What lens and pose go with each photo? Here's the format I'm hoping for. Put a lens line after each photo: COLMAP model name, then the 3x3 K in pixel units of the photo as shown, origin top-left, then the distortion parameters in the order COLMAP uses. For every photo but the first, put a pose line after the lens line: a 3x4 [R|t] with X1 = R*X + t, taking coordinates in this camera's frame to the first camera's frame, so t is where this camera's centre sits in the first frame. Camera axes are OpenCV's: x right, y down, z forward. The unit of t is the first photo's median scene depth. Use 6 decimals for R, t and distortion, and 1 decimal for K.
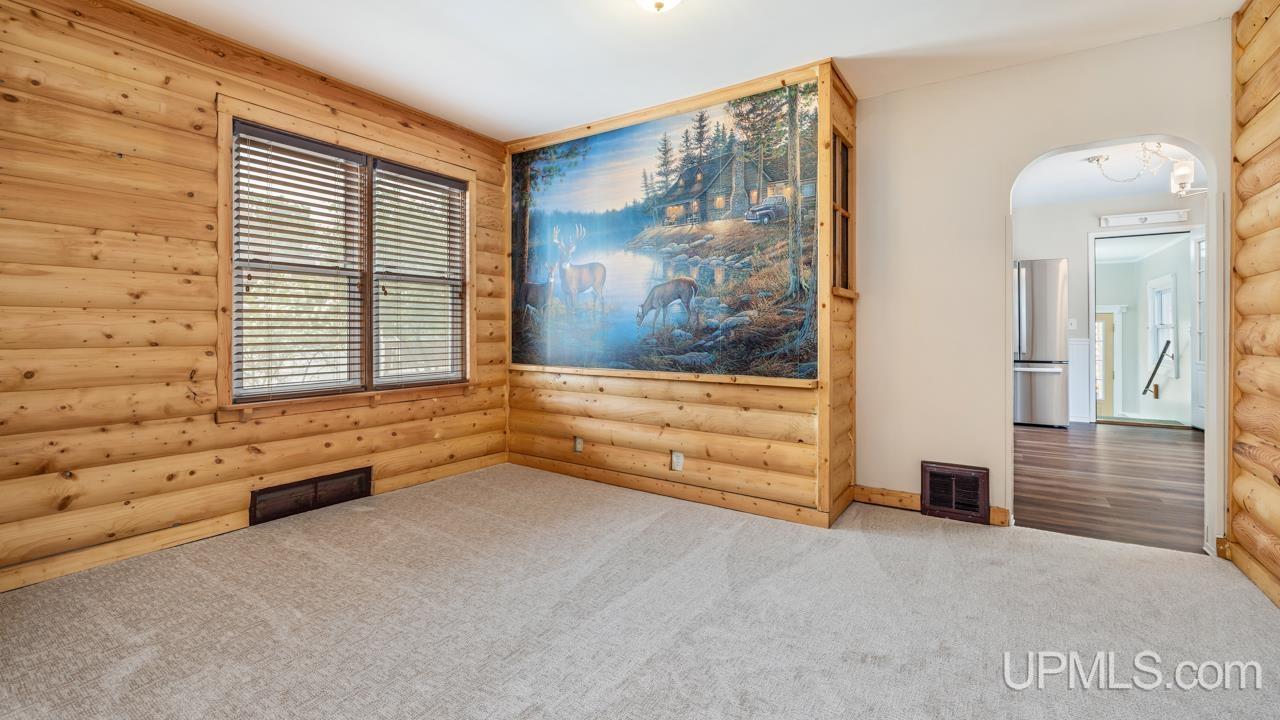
lens RADIAL K [[549.2, 0, 636.7], [0, 549.2, 321.2], [0, 0, 1]] dist [0.001857, 0.000033]
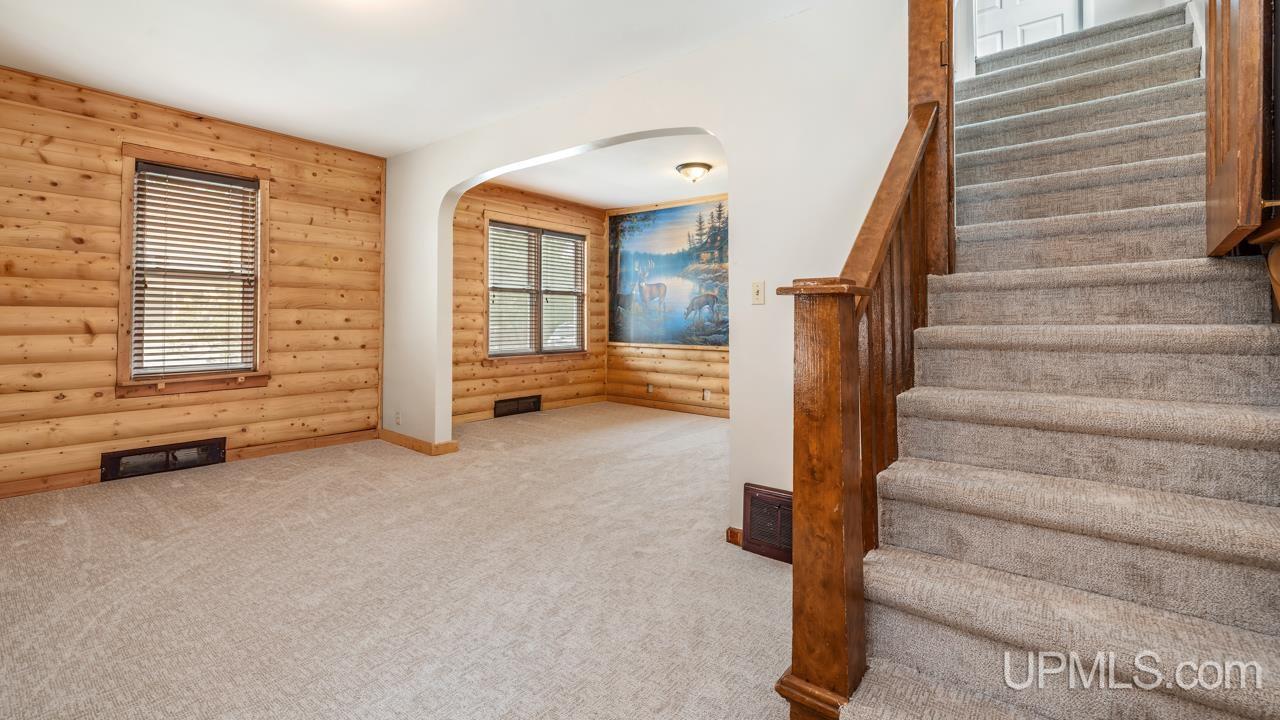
lens RADIAL K [[549.2, 0, 636.7], [0, 549.2, 321.2], [0, 0, 1]] dist [0.001857, 0.000033]
pose [[0.996456, 0.001734, -0.084096, -0.003585], [-0.000175, 0.999828, 0.018544, -0.018957], [0.084113, -0.018463, 0.996285, -0.761388]]
